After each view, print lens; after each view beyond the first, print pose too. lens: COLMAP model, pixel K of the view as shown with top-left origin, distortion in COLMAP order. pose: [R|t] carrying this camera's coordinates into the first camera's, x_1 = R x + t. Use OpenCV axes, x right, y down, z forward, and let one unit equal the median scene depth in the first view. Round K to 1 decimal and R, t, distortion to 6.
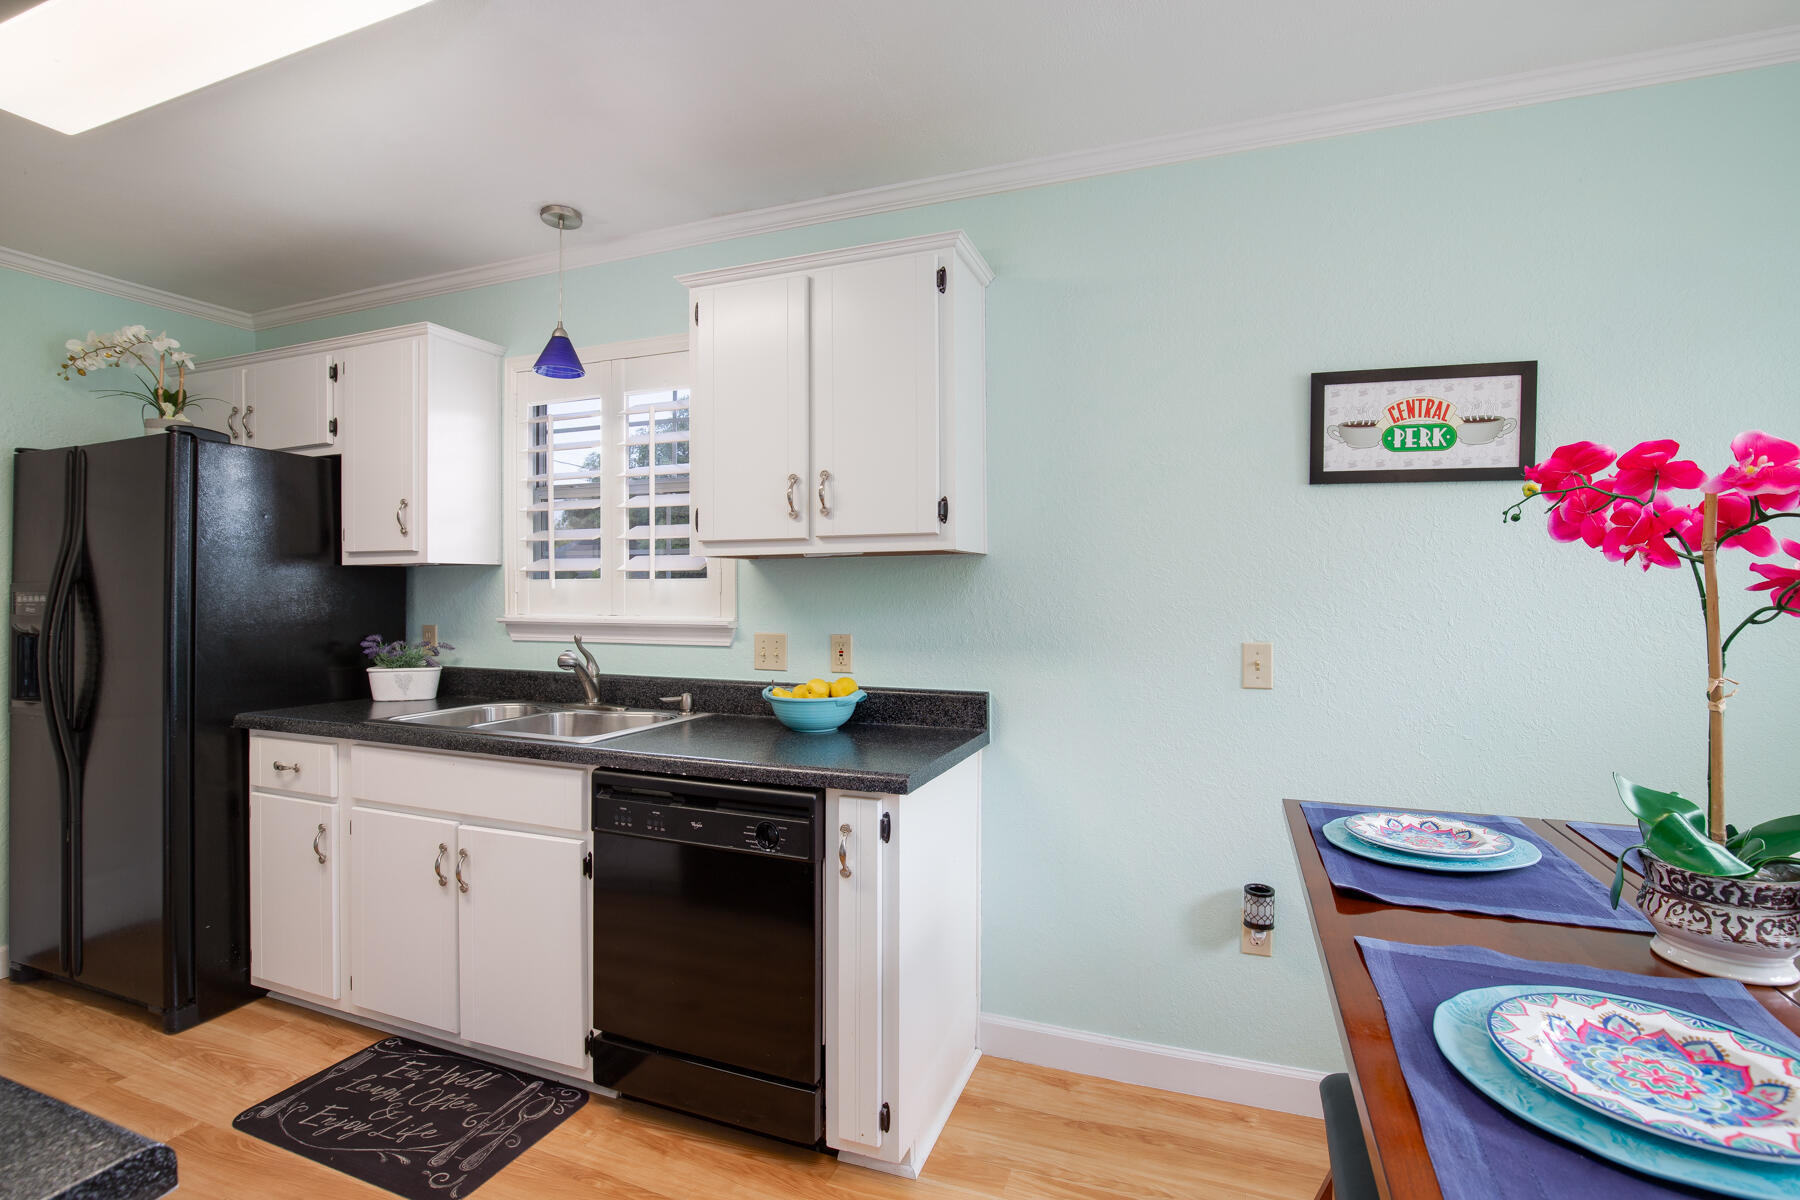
lens RADIAL K [[833.6, 0, 906.0], [0, 833.6, 596.4], [0, 0, 1]] dist [-0.024271, -0.000351]
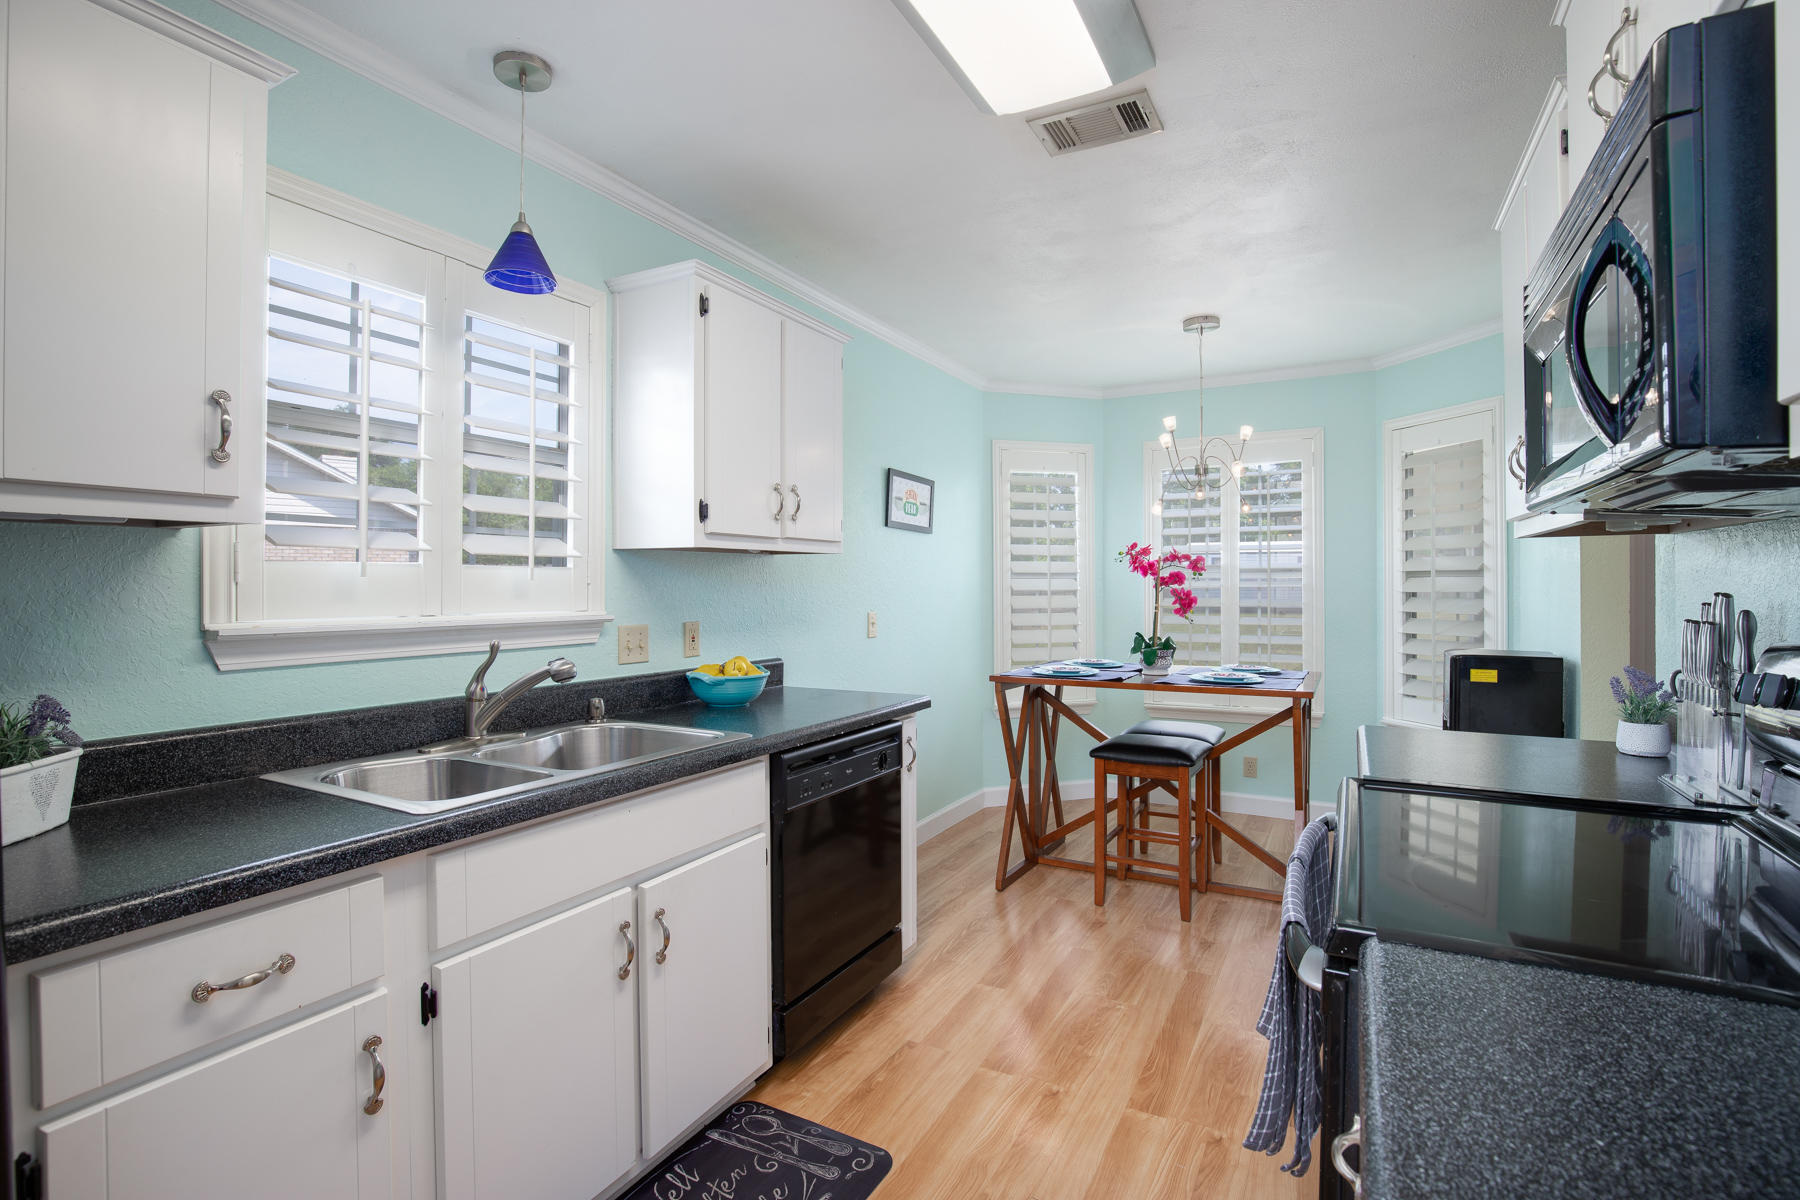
lens RADIAL K [[833.6, 0, 904.4], [0, 833.6, 588.5], [0, 0, 1]] dist [-0.024271, -0.000351]
pose [[0.129805, -0.005417, 0.991525, -1.436401], [-0.001132, 0.999984, 0.005611, -0.005830], [-0.991539, -0.001850, 0.129796, 0.744275]]
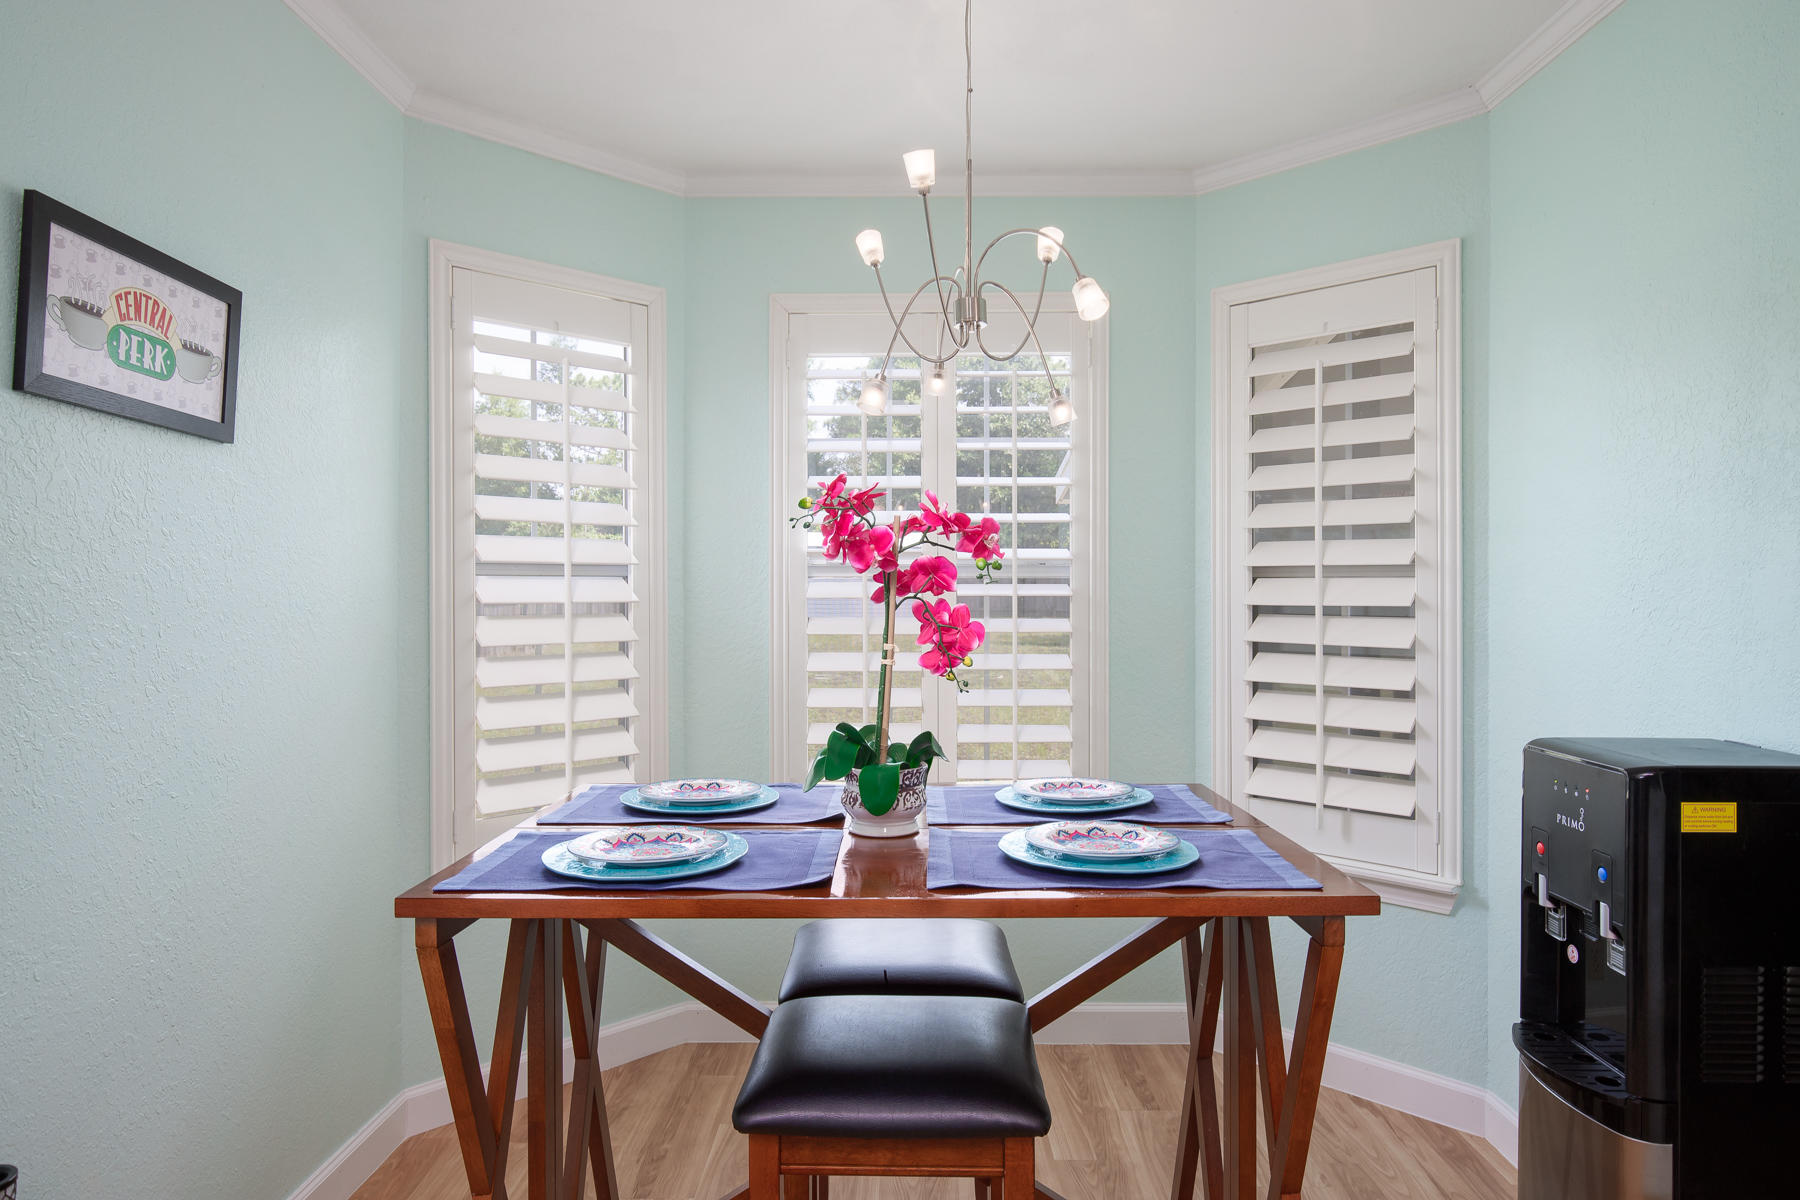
lens RADIAL K [[1095.4, 0, 901.3], [0, 1095.4, 584.8], [0, 0, 1]] dist [-0.005408, -0.000910]
pose [[-0.357879, 0.000098, 0.933768, -0.406306], [-0.003825, 0.999991, -0.001571, -0.008597], [-0.933760, -0.004134, -0.357876, 0.743030]]
